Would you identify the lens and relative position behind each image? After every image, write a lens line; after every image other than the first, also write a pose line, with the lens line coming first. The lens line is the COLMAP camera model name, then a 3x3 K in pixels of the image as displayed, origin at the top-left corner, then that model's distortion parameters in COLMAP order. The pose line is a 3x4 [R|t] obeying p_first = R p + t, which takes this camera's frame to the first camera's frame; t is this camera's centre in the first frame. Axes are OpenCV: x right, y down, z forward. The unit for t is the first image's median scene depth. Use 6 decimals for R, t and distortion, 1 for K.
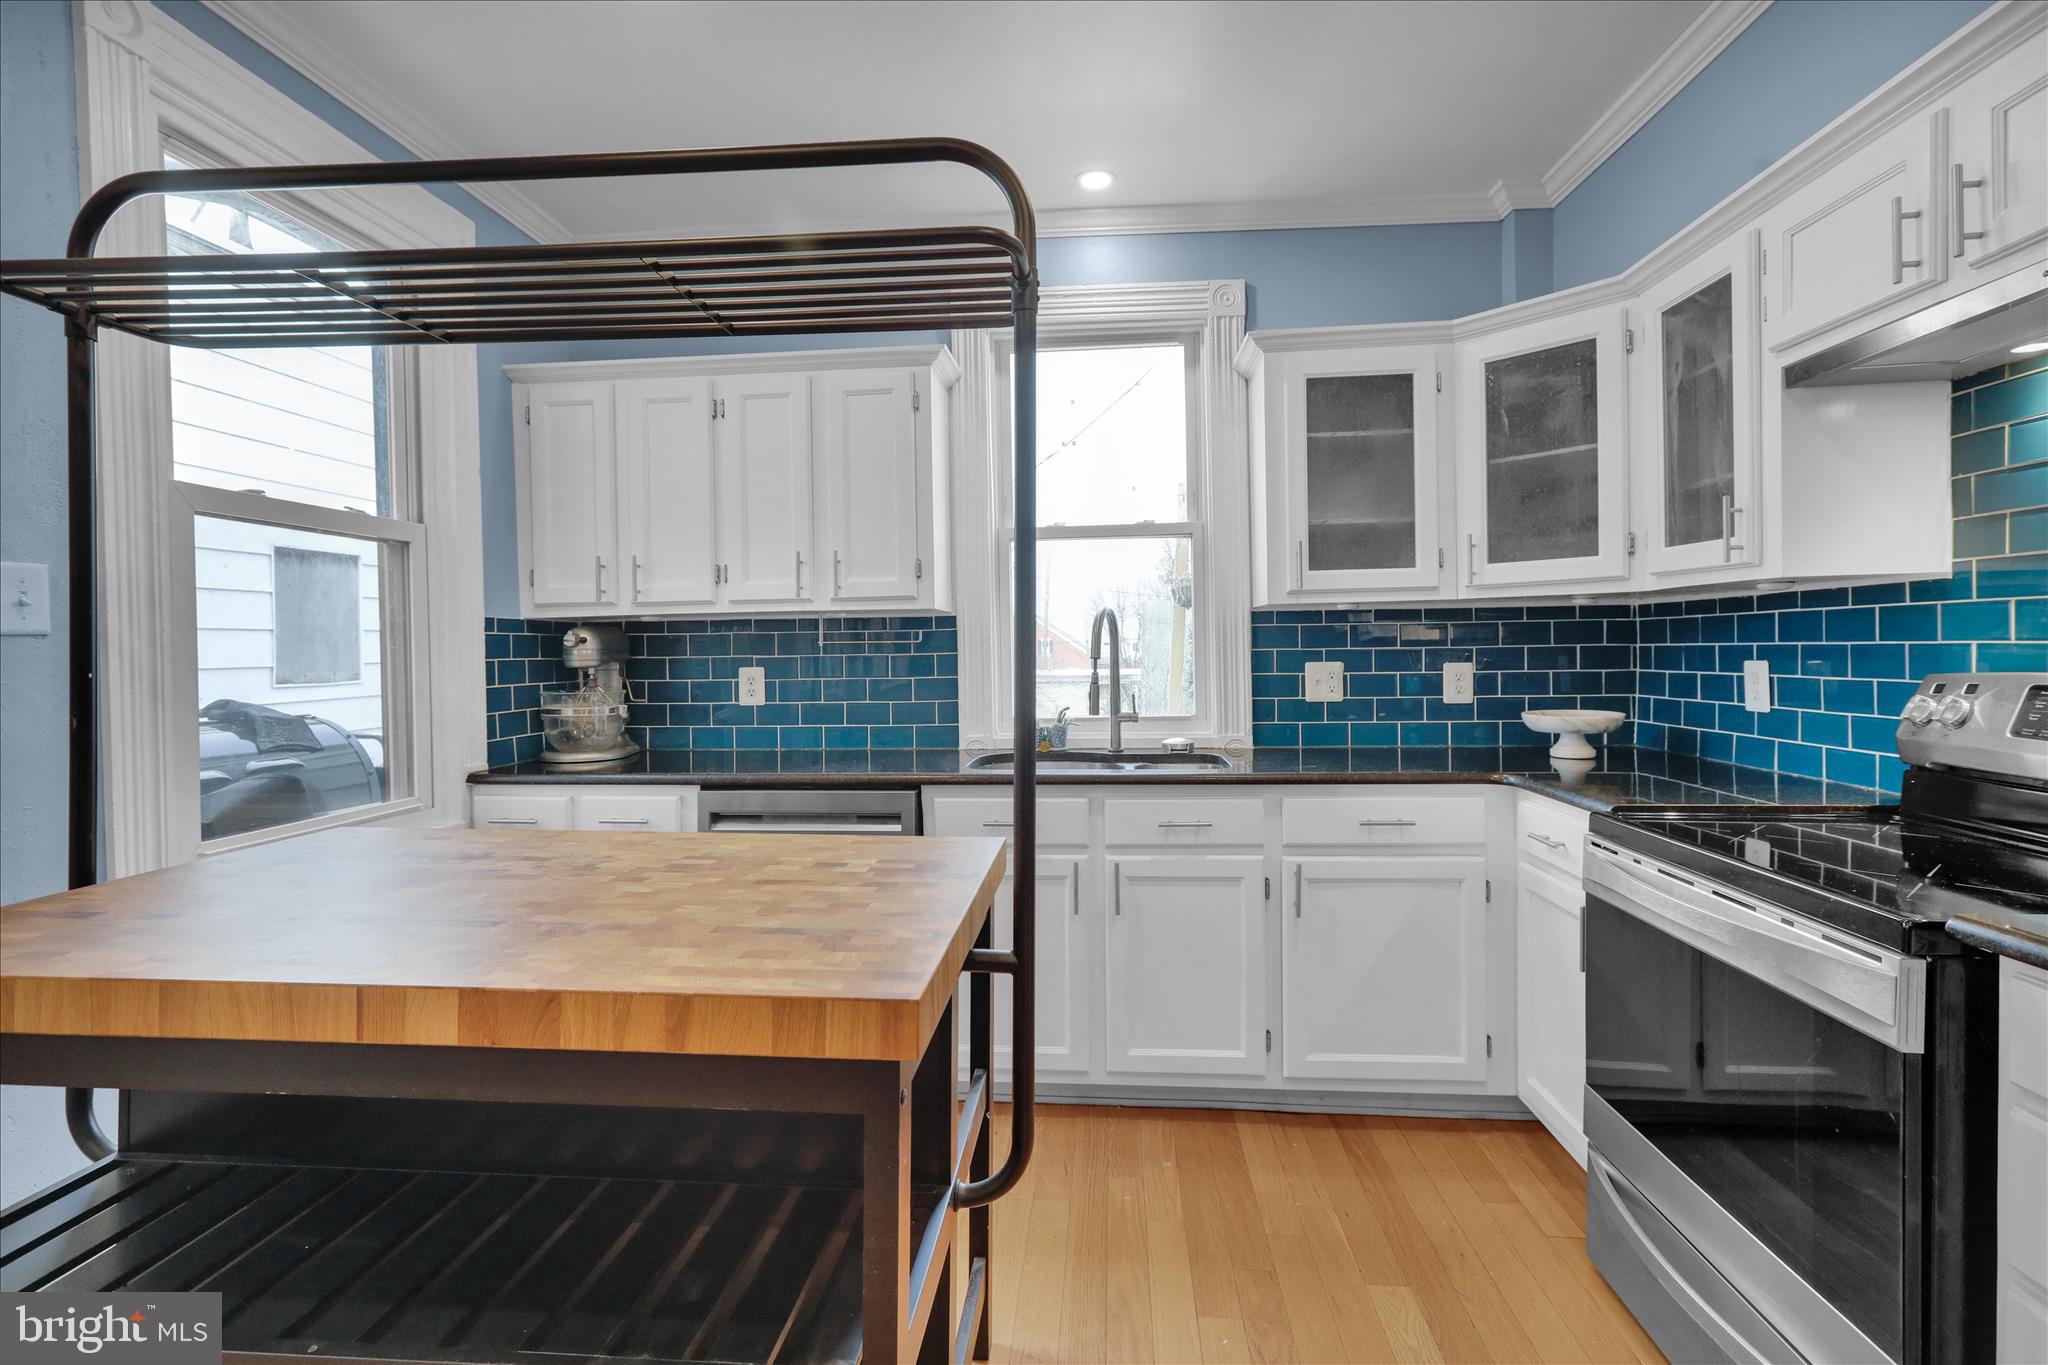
lens RADIAL K [[948.7, 0, 1030.2], [0, 948.7, 661.5], [0, 0, 1]] dist [0.000648, 0.000451]
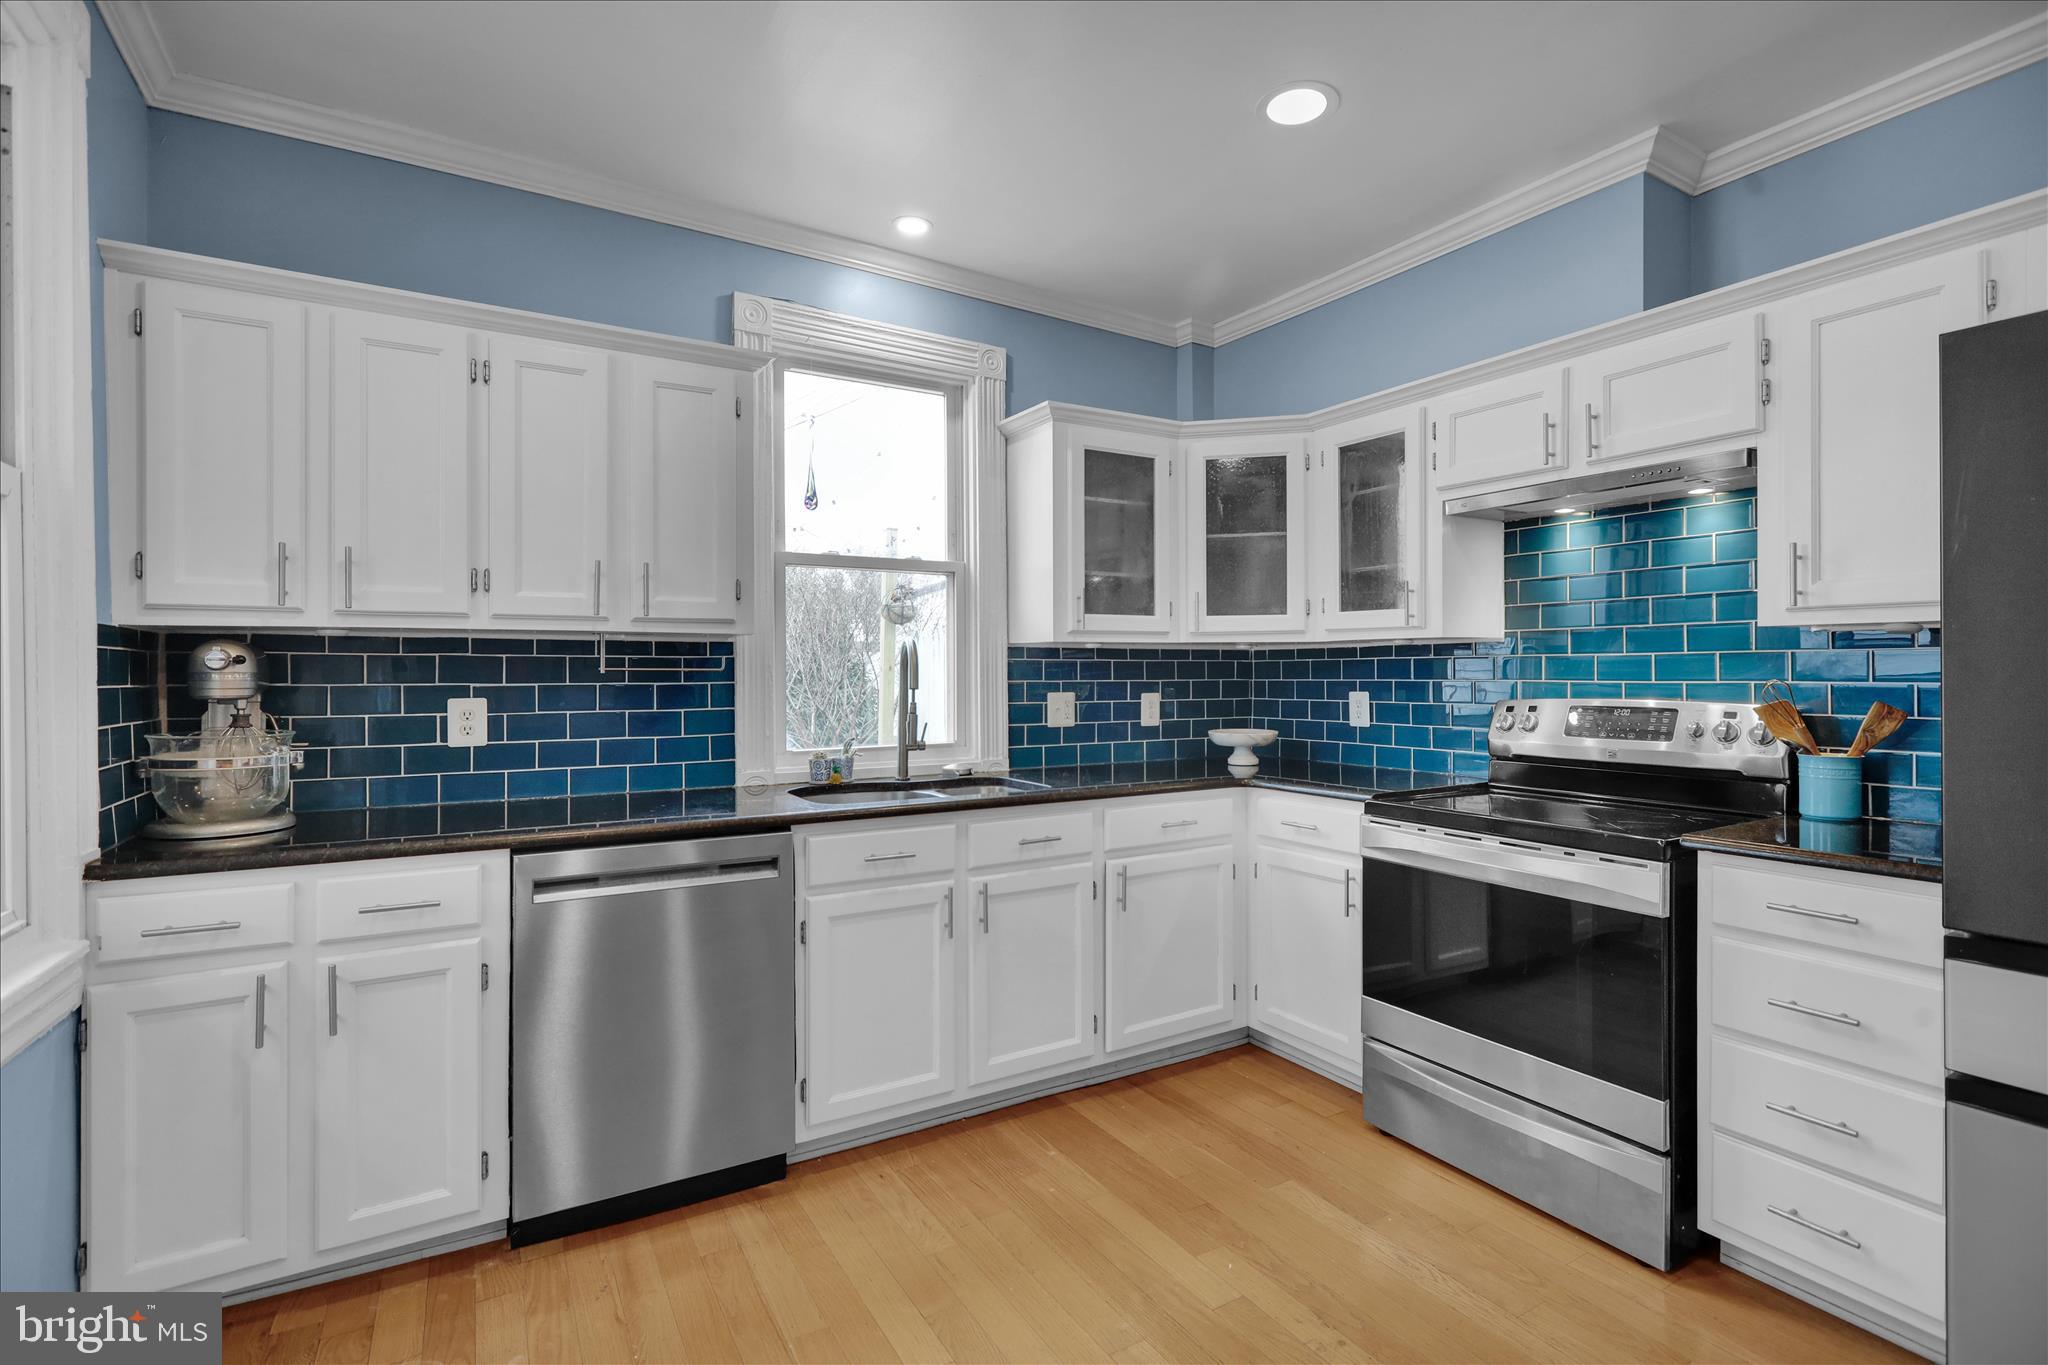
lens RADIAL K [[926.9, 0, 1025.5], [0, 926.9, 672.1], [0, 0, 1]] dist [-0.001669, 0.000749]
pose [[0.815448, 0.013629, 0.578670, -0.425644], [-0.001448, 0.999768, -0.021506, 0.000219], [-0.578829, 0.016699, 0.815278, 0.118751]]
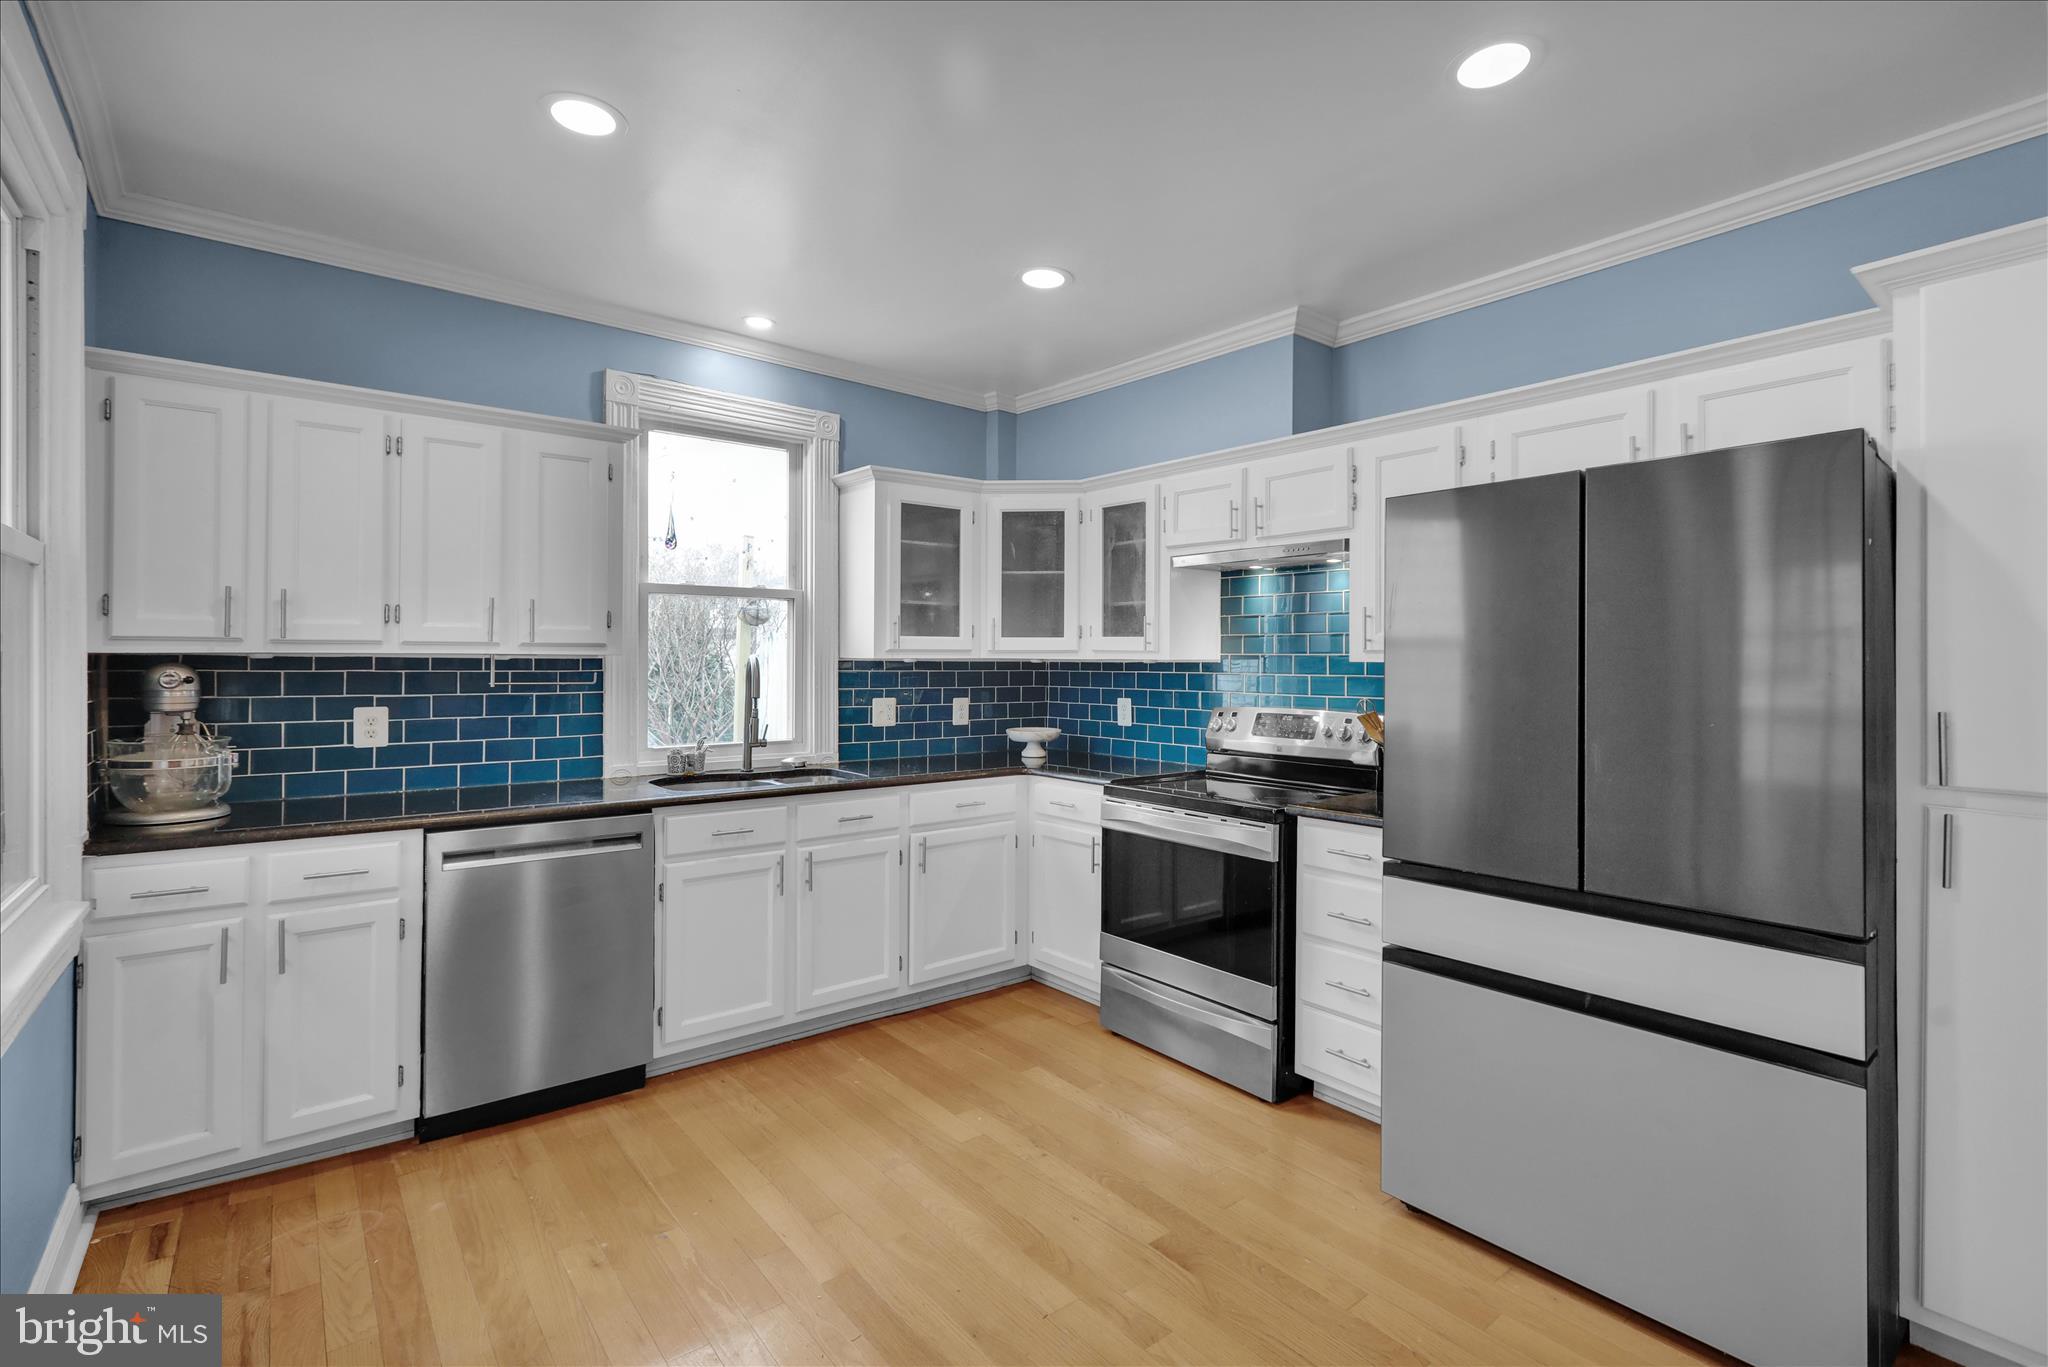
lens RADIAL K [[926.4, 0, 1023.0], [0, 926.4, 657.6], [0, 0, 1]] dist [0.001181, 0.000310]
pose [[0.726578, 0.022127, 0.686727, -0.539923], [-0.006894, 0.999666, -0.024916, -0.029404], [-0.687049, 0.013369, 0.726488, -0.148152]]
